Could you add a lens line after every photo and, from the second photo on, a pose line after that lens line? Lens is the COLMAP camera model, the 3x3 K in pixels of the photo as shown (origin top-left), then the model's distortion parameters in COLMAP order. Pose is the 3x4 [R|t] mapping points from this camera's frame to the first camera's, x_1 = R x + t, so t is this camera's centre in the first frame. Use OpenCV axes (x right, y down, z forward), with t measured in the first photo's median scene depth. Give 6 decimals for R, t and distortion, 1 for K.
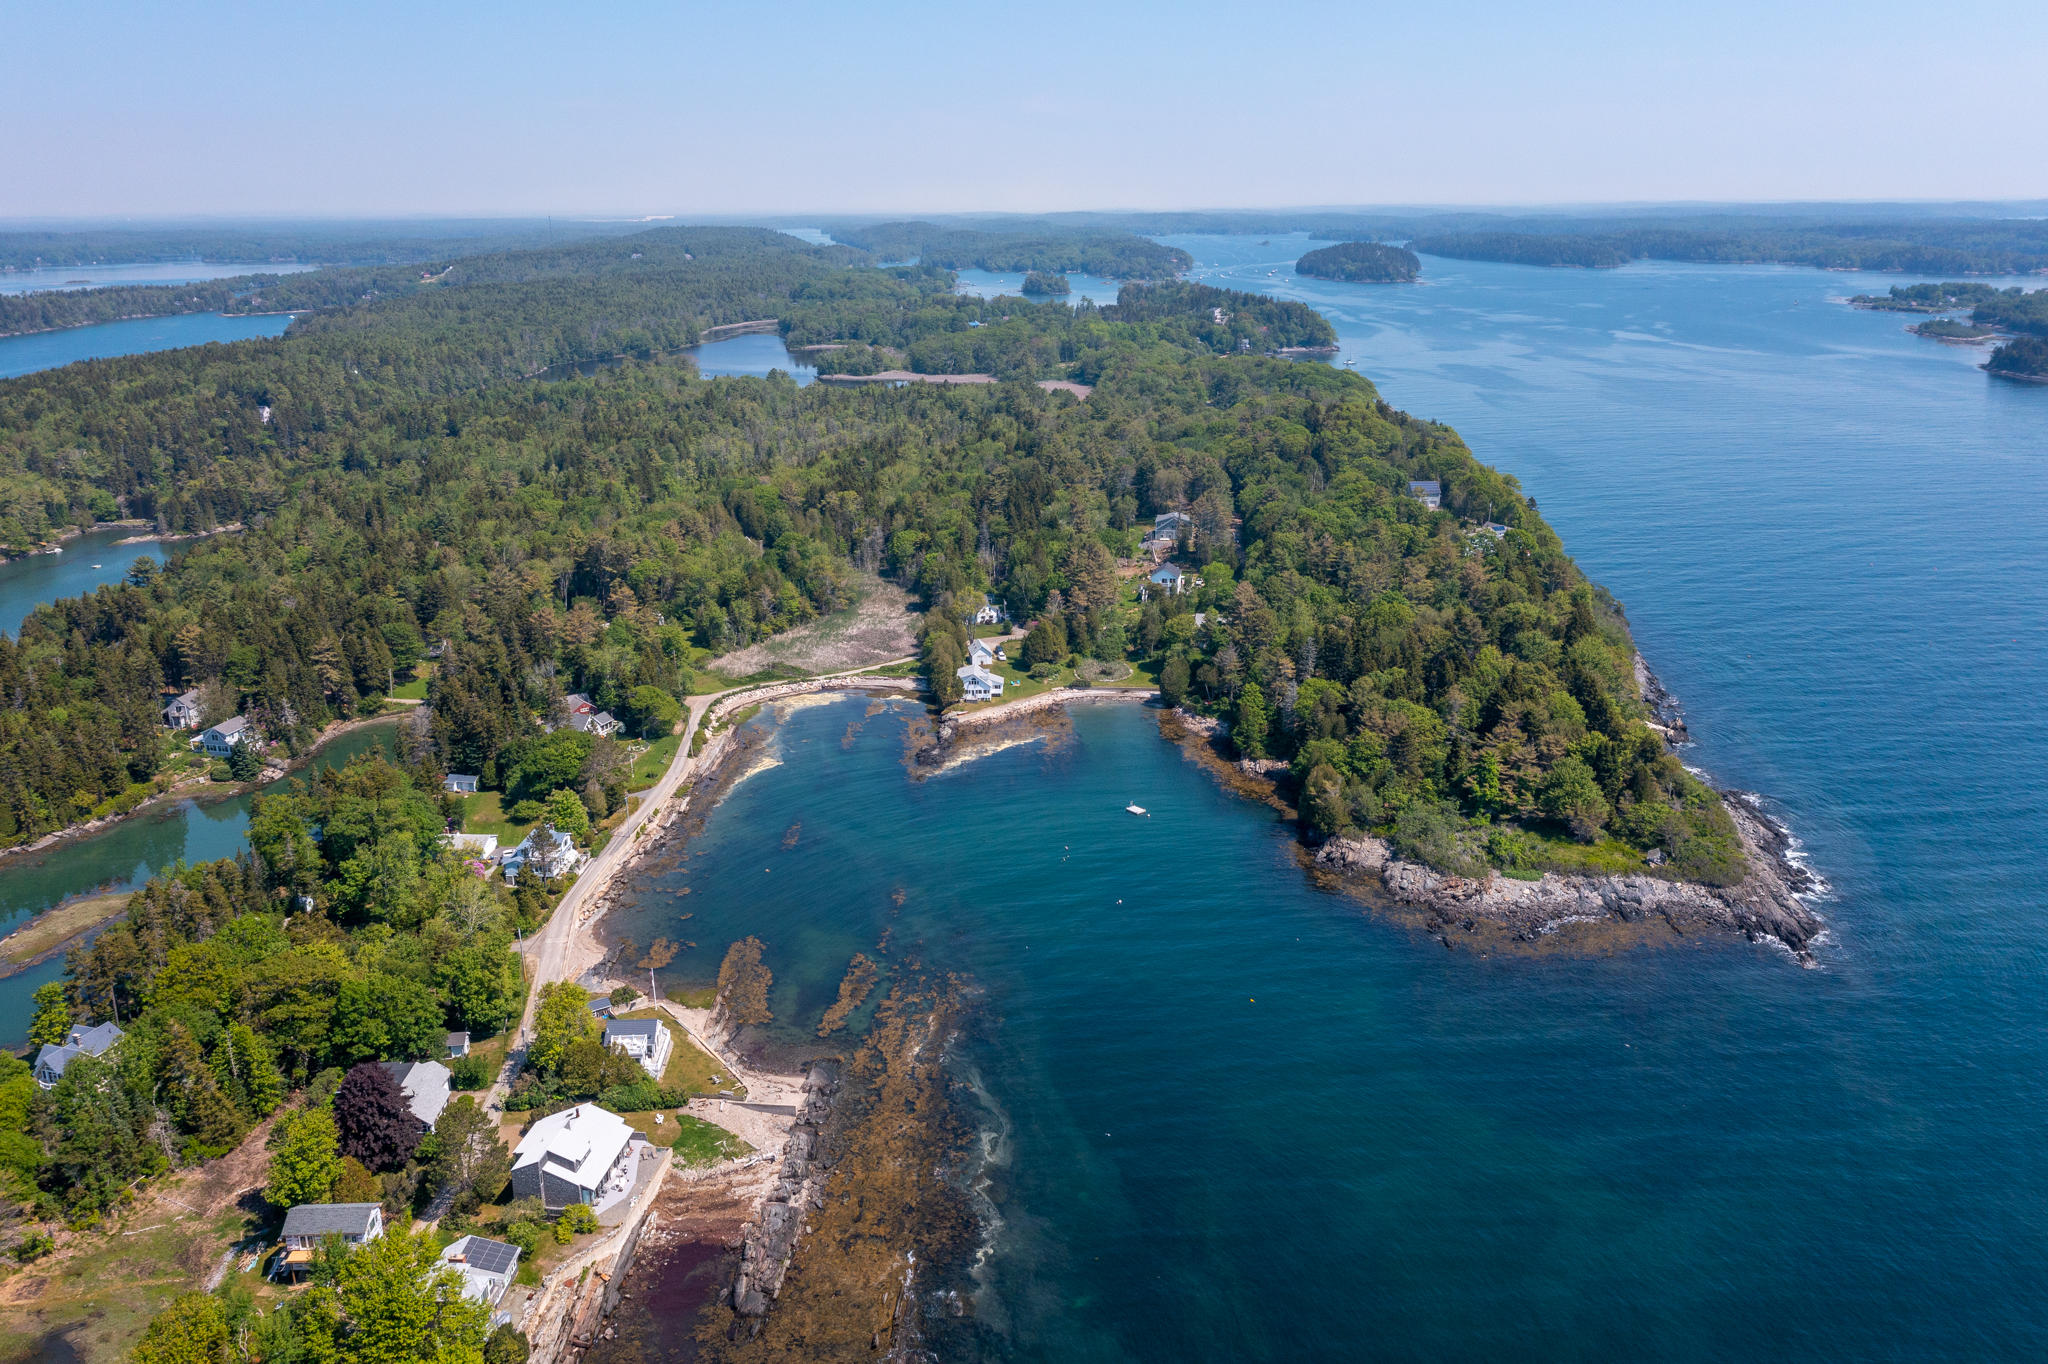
lens RADIAL K [[1635.9, 0, 1025.9], [0, 1635.9, 682.0], [0, 0, 1]] dist [-0.001003, 0.011183]
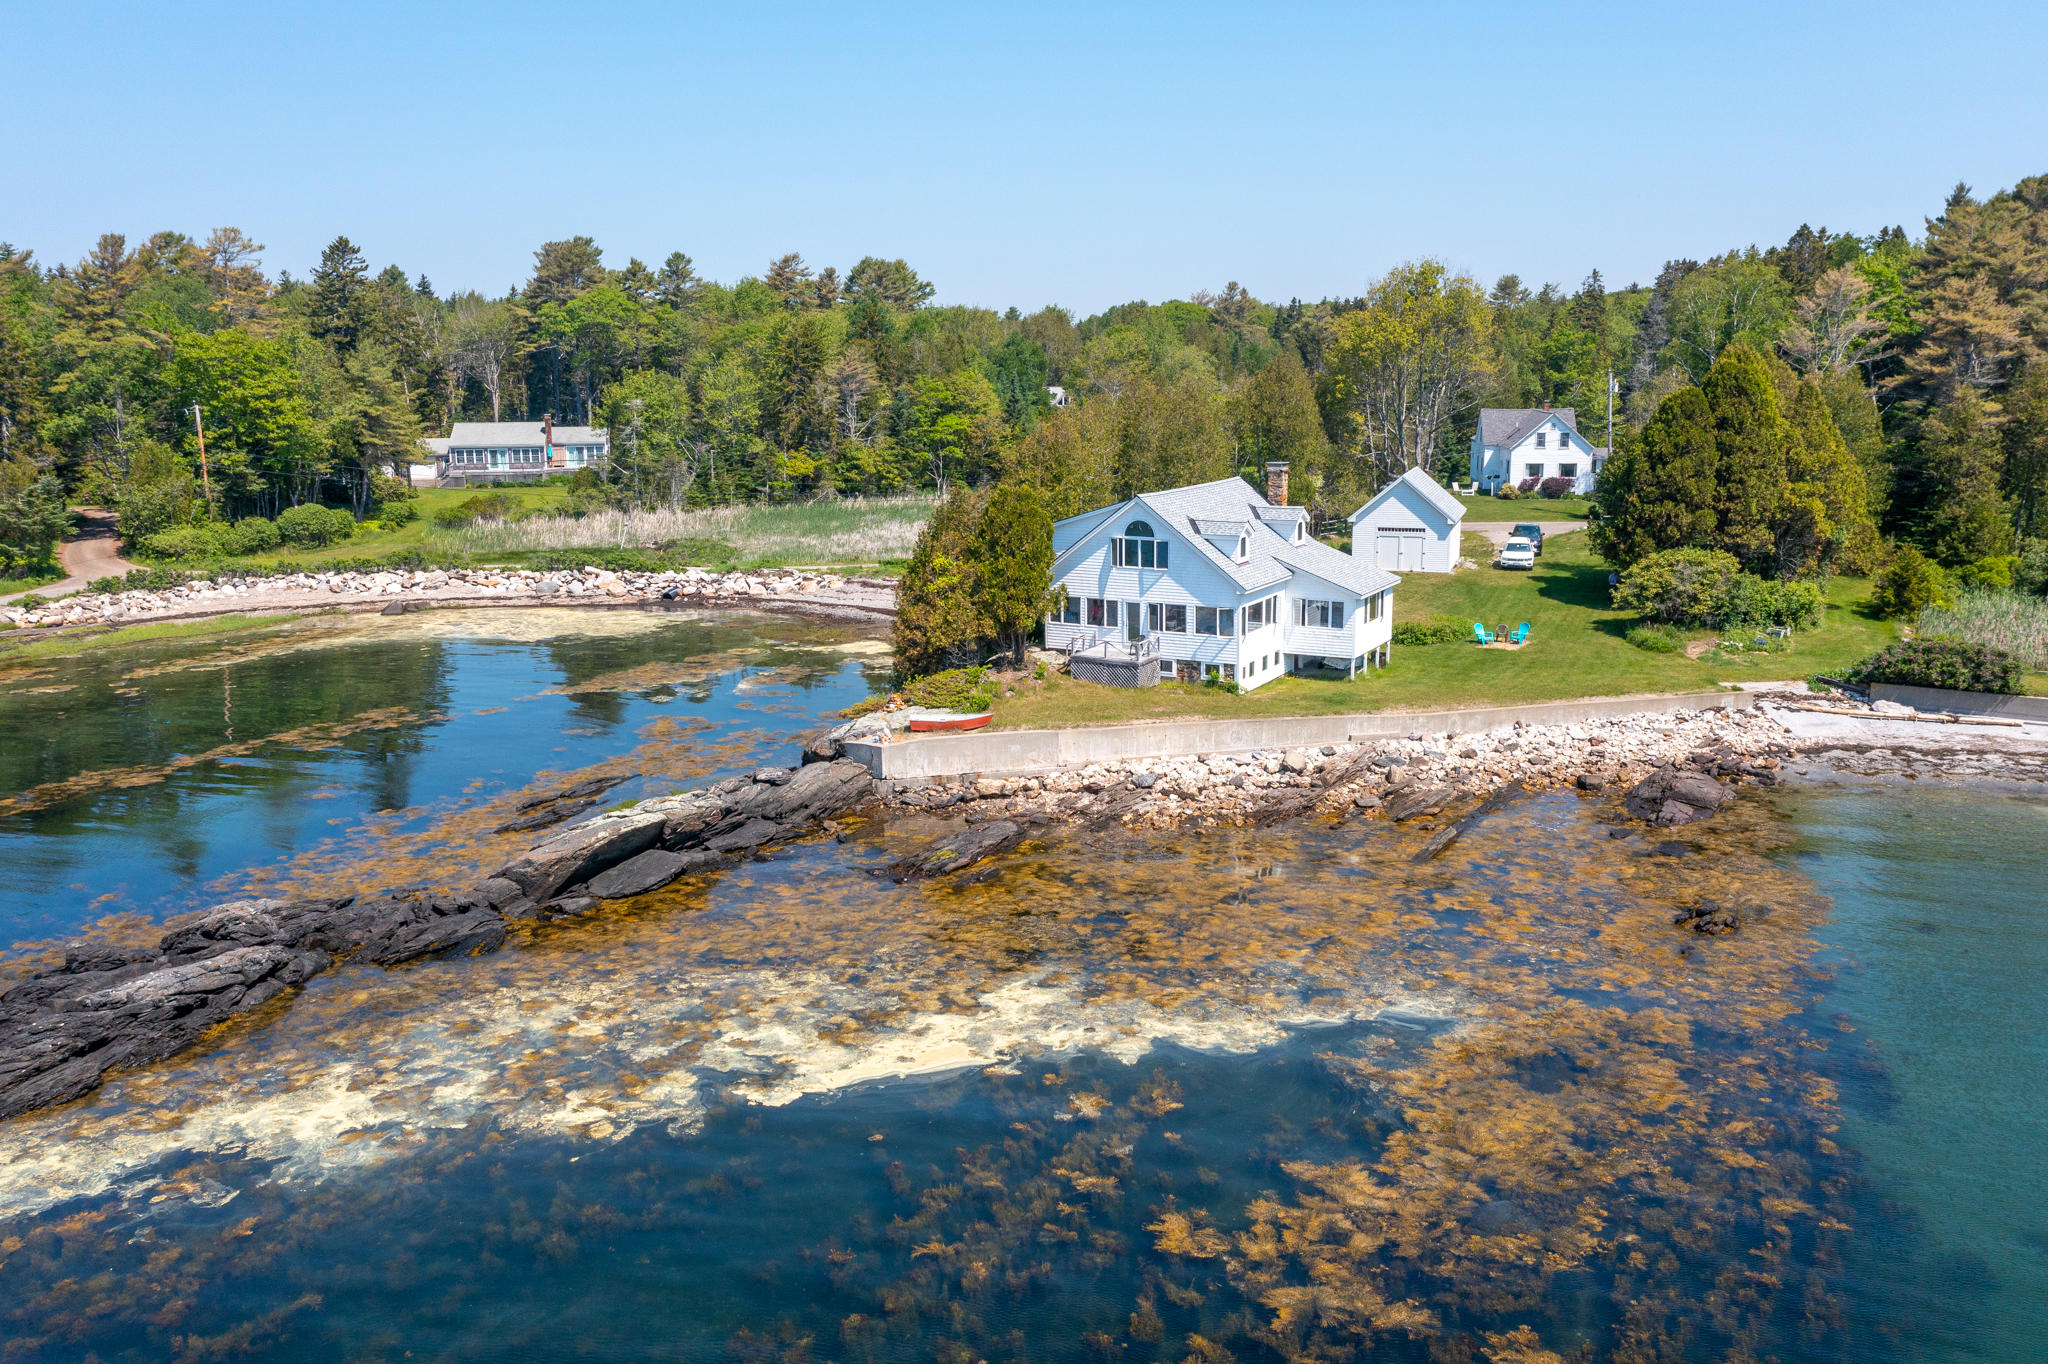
lens RADIAL K [[1635.9, 0, 1026.7], [0, 1635.9, 677.5], [0, 0, 1]] dist [-0.001003, 0.011183]
pose [[0.880790, 0.094647, -0.463951, 0.029757], [-0.135845, 0.989140, -0.056109, 0.021353], [0.453602, 0.112446, 0.884082, 0.838725]]
